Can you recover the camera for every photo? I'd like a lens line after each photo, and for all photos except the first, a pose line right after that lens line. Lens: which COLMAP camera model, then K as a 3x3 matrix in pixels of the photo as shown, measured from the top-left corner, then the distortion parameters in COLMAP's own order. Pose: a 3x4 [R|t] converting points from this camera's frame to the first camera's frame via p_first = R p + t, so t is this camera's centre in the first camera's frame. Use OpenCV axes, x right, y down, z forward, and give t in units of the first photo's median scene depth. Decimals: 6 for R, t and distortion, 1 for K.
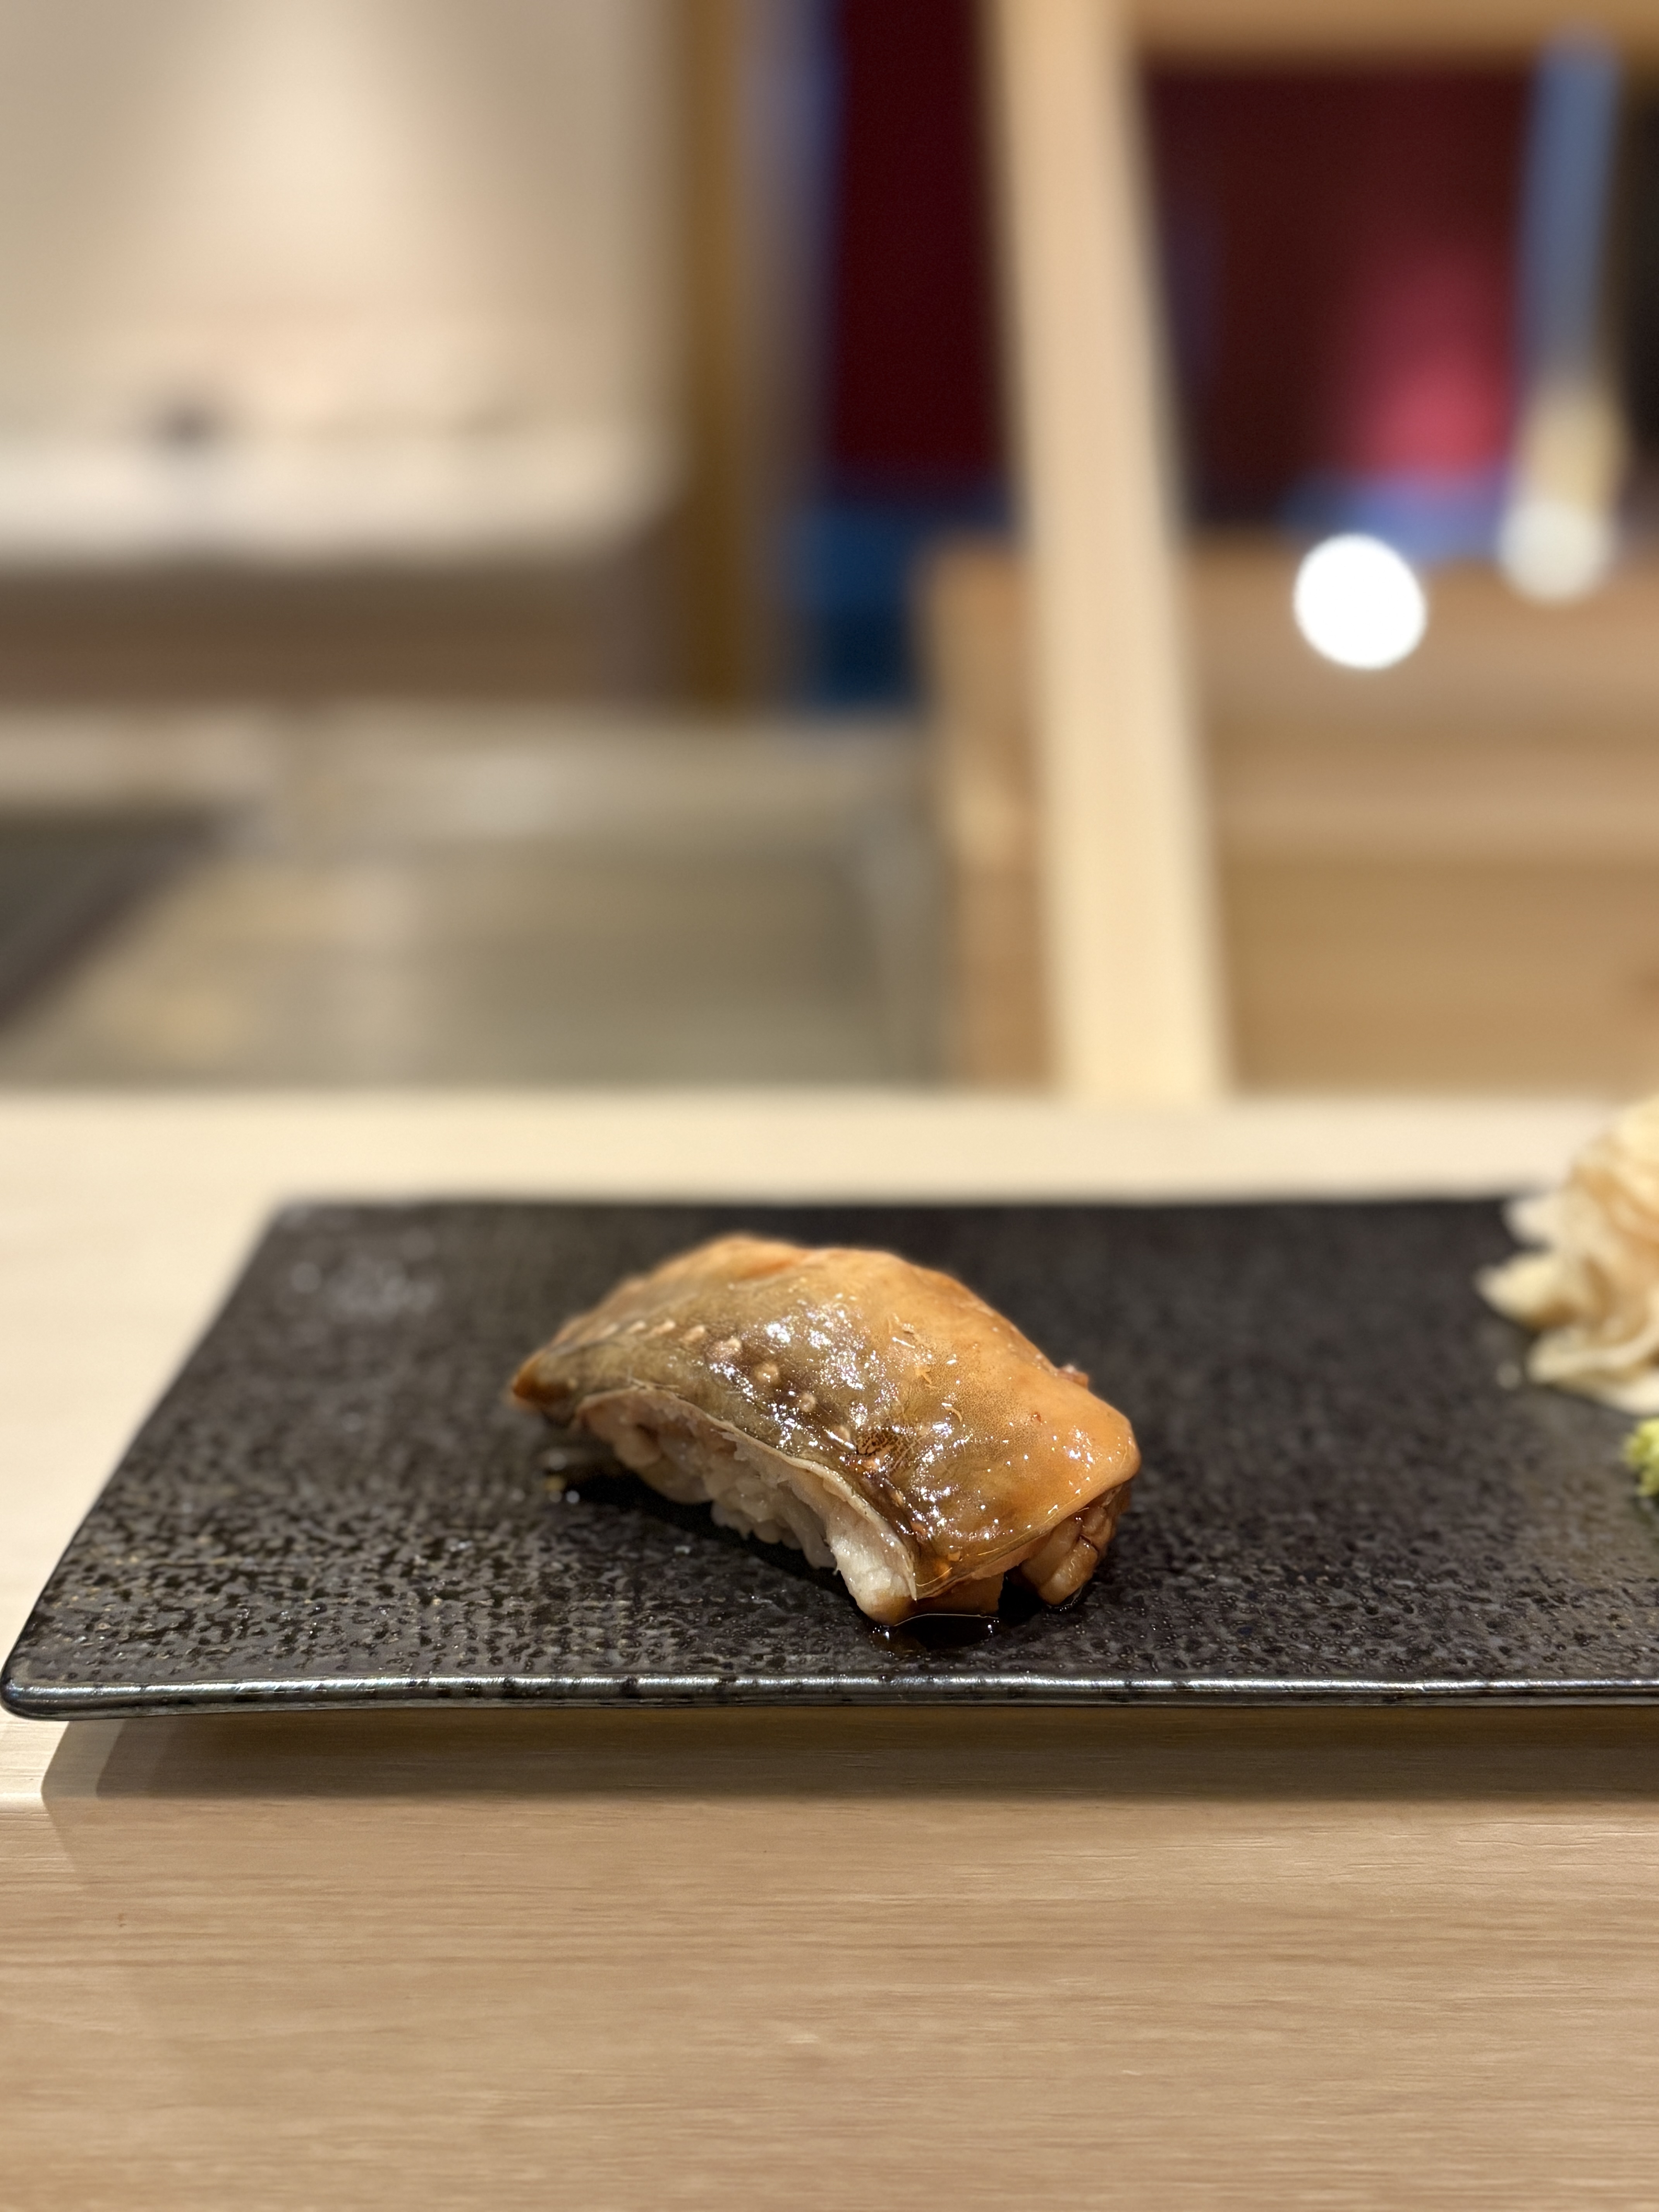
lens RADIAL K [[2330.5, 0, 828.8], [0, 2330.5, 1117.2], [0, 0, 1]] dist [-0.034366, 0.000000]
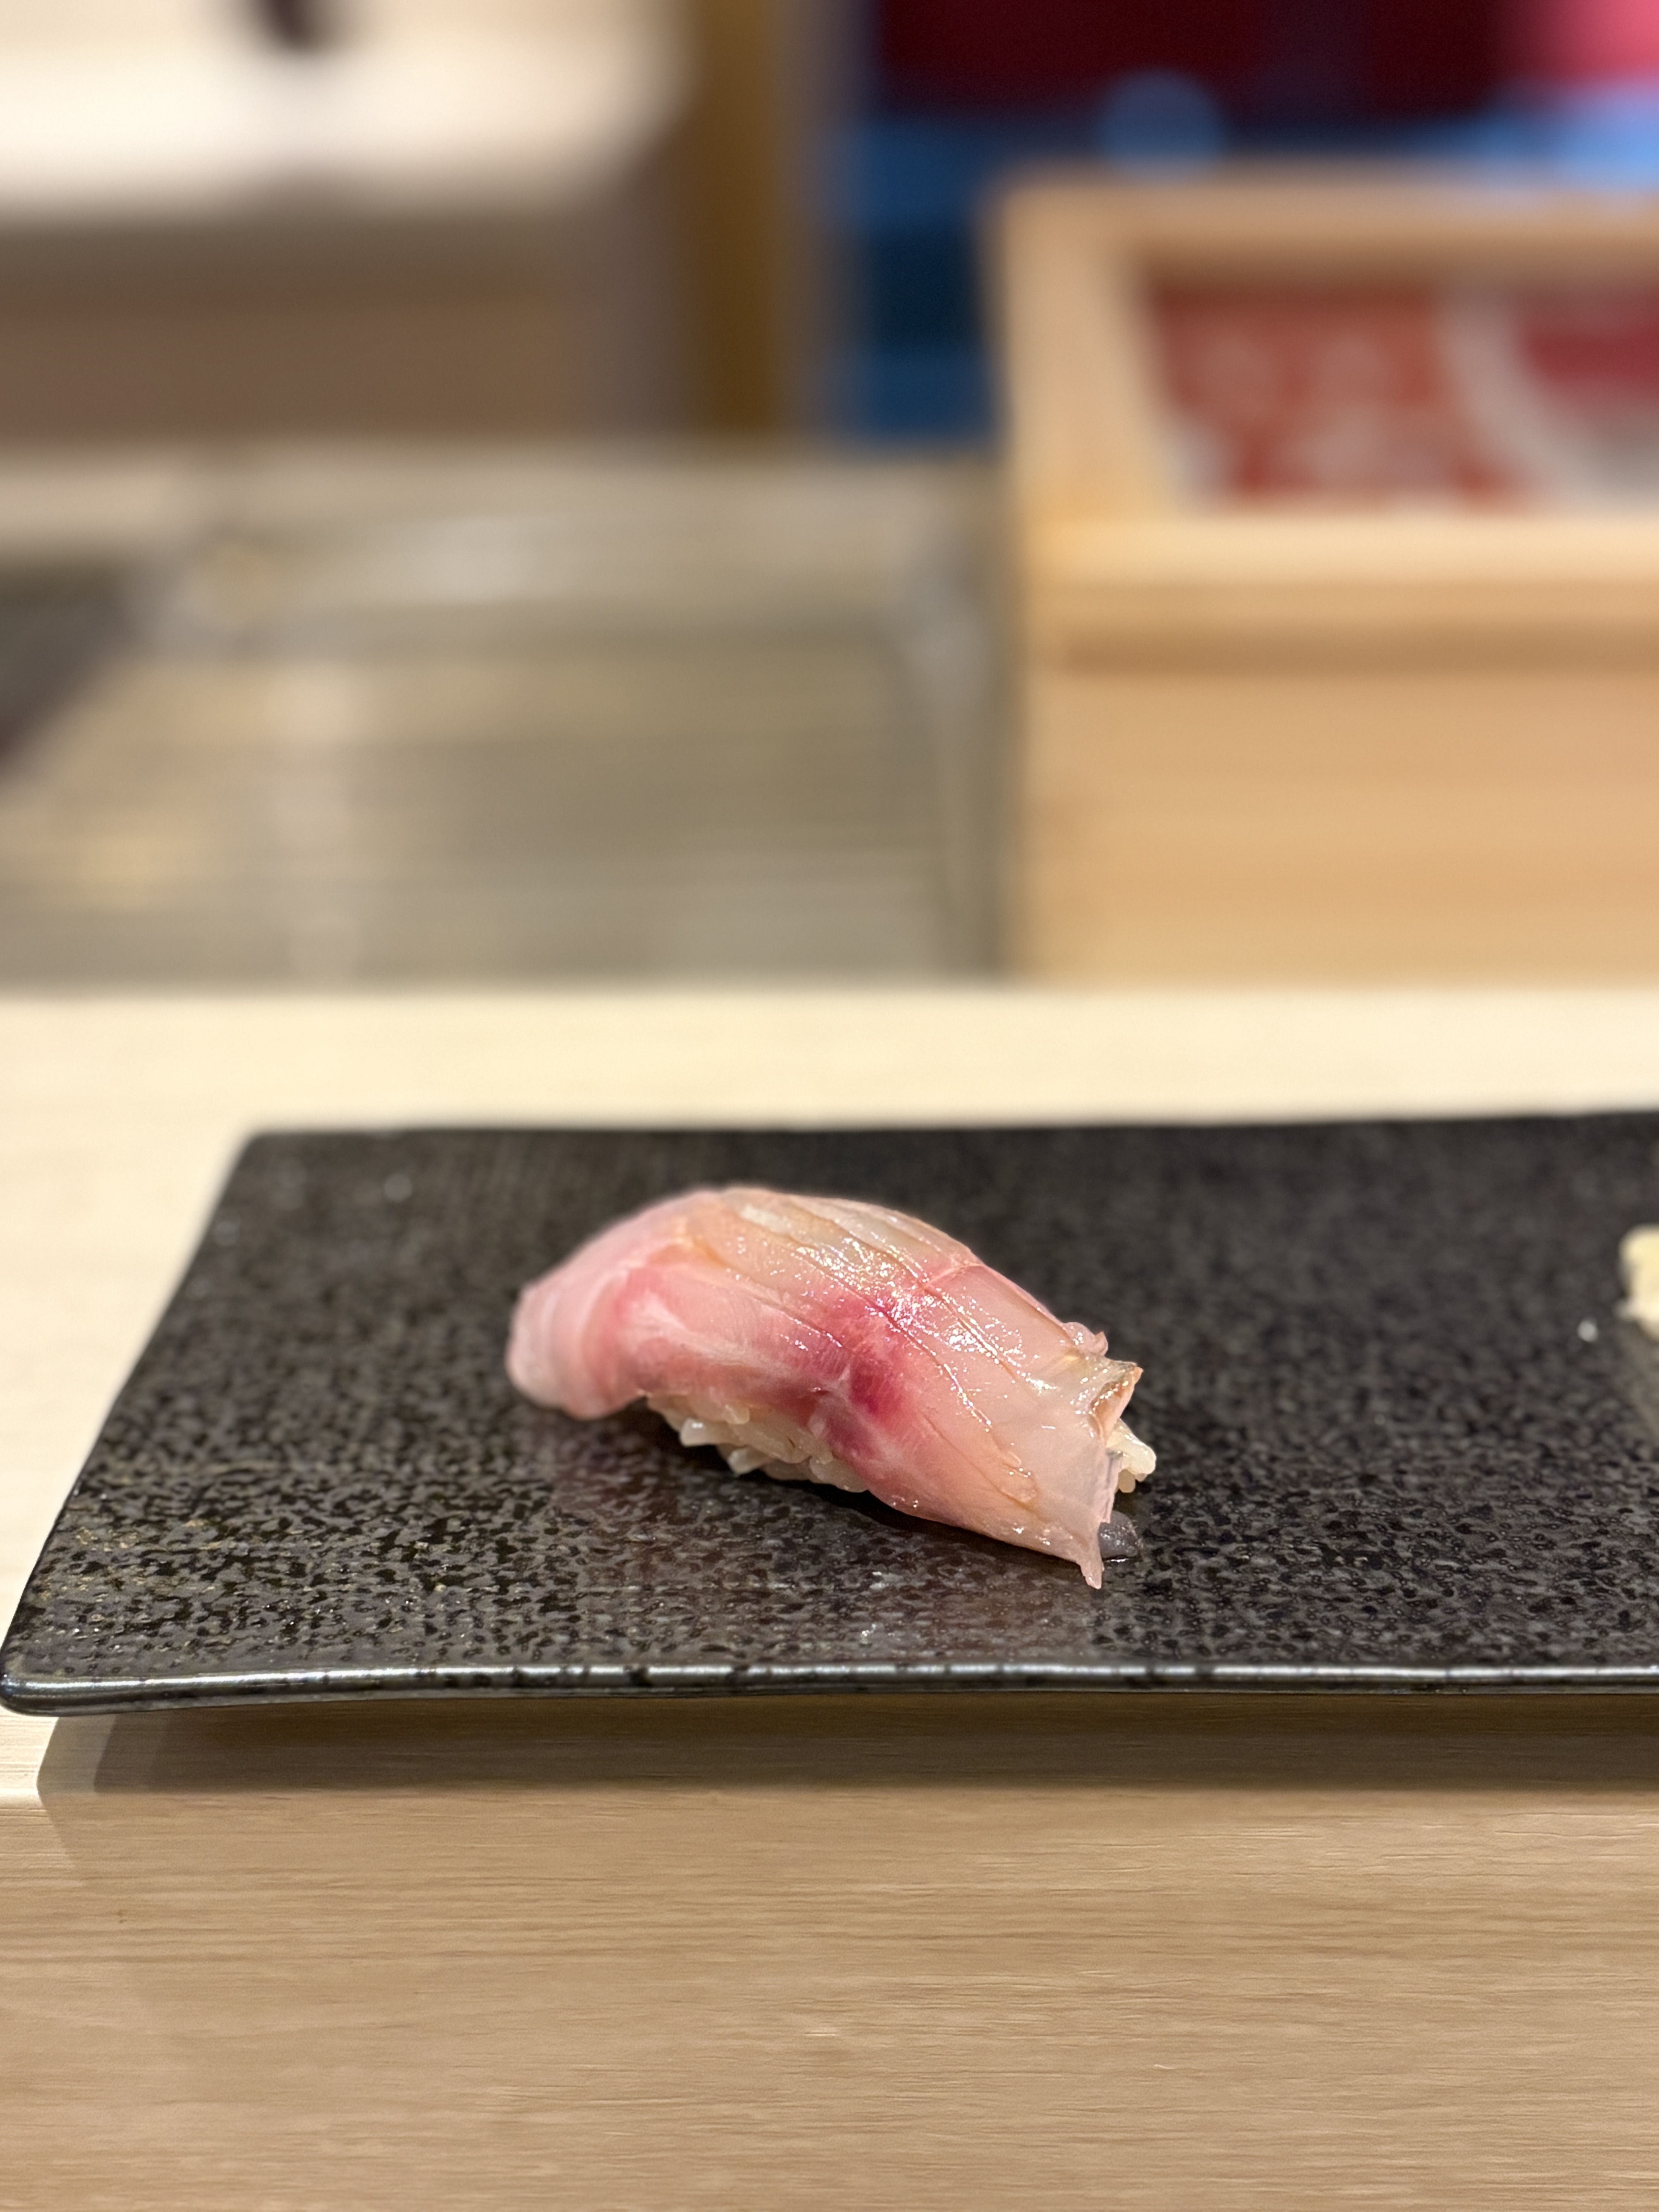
lens RADIAL K [[2984.5, 0, 830.0], [0, 2984.5, 1113.6], [0, 0, 1]] dist [0.024468, 0.000000]
pose [[0.999734, -0.008135, -0.021592, 0.022167], [0.009660, 0.997398, 0.071448, -0.076315], [0.020955, -0.071638, 0.997211, -0.224426]]
